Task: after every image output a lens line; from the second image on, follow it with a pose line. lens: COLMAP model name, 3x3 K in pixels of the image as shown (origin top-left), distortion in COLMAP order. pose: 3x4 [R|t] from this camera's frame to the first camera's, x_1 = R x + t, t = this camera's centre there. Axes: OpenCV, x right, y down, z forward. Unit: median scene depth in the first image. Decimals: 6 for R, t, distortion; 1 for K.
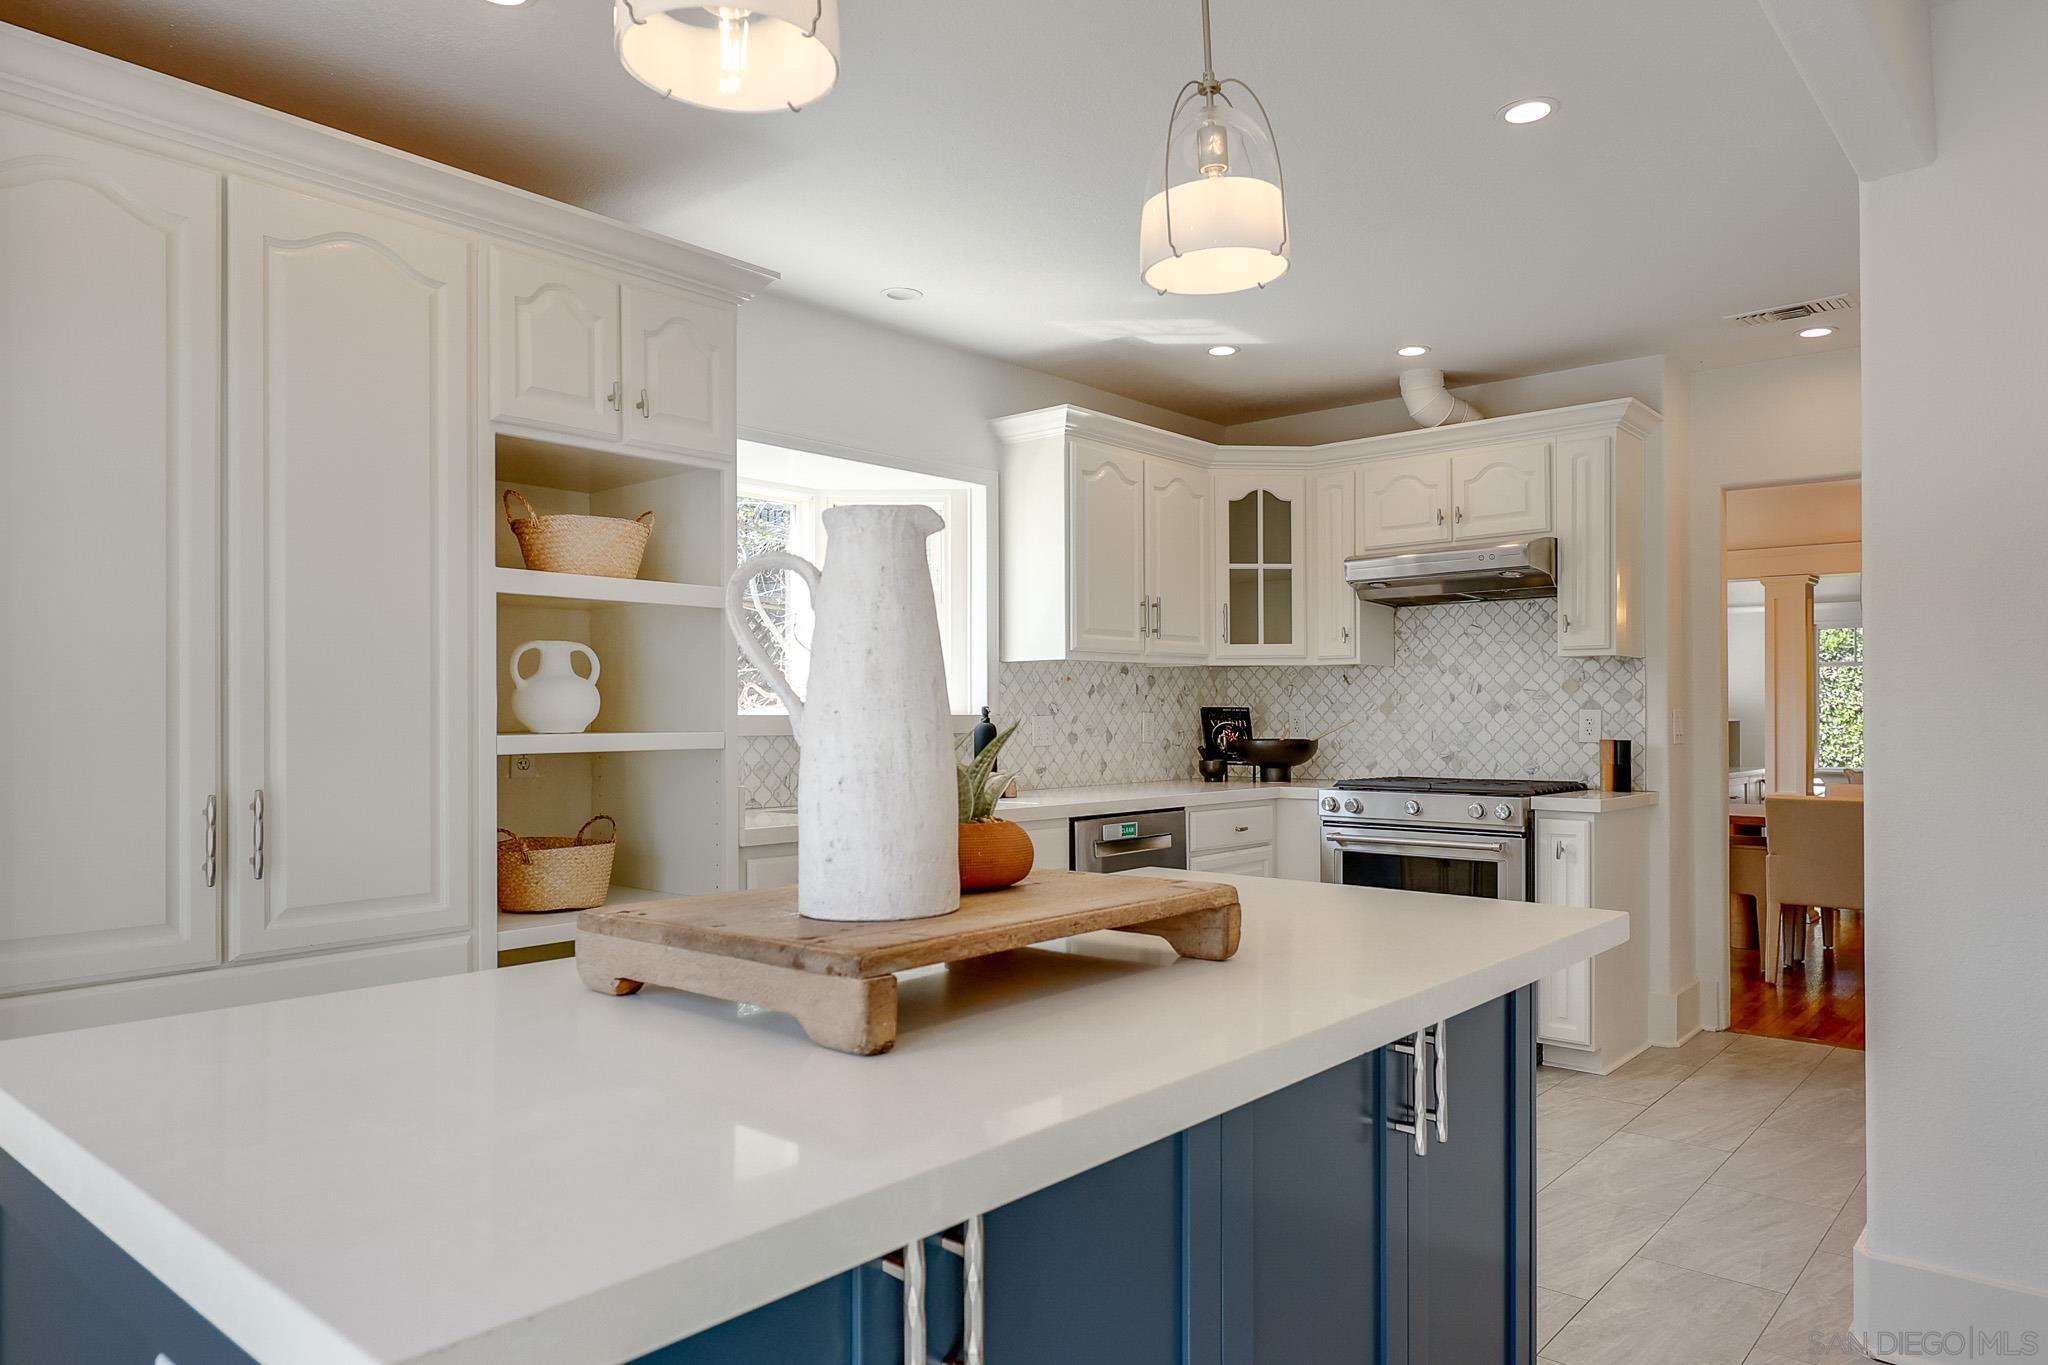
lens RADIAL K [[1353.8, 0, 1002.9], [0, 1353.8, 721.5], [0, 0, 1]] dist [0.084405, 0.004802]
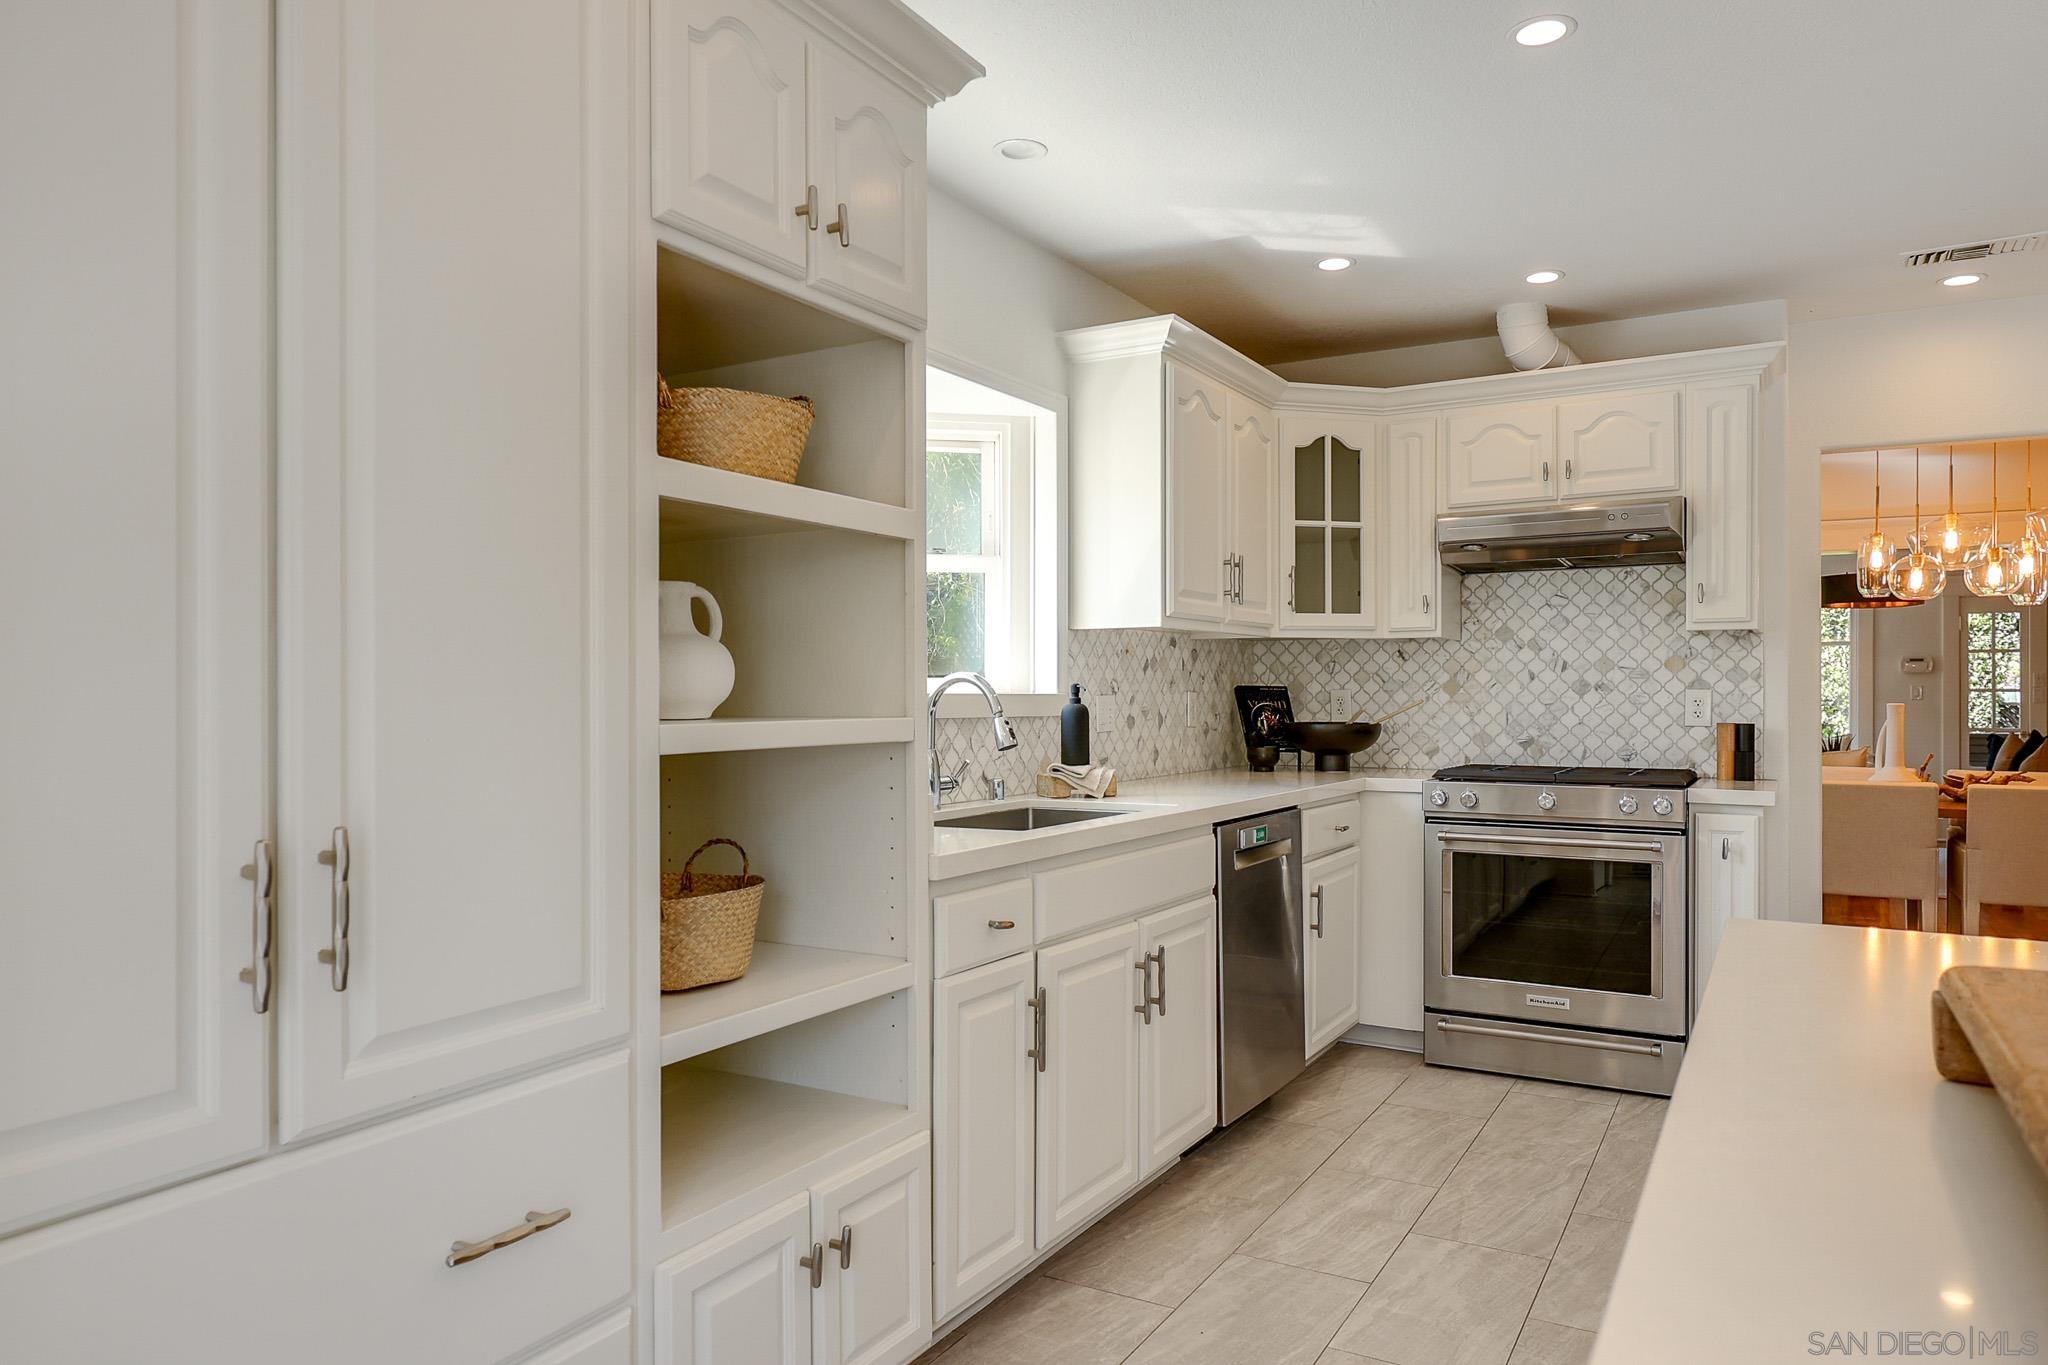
lens RADIAL K [[1353.8, 0, 1023.6], [0, 1353.8, 683.7], [0, 0, 1]] dist [0.084405, 0.004802]
pose [[0.979121, 0.003779, 0.203243, -0.191305], [-0.000945, 0.999901, -0.014039, 0.000481], [-0.203276, 0.013554, 0.979028, 0.203332]]
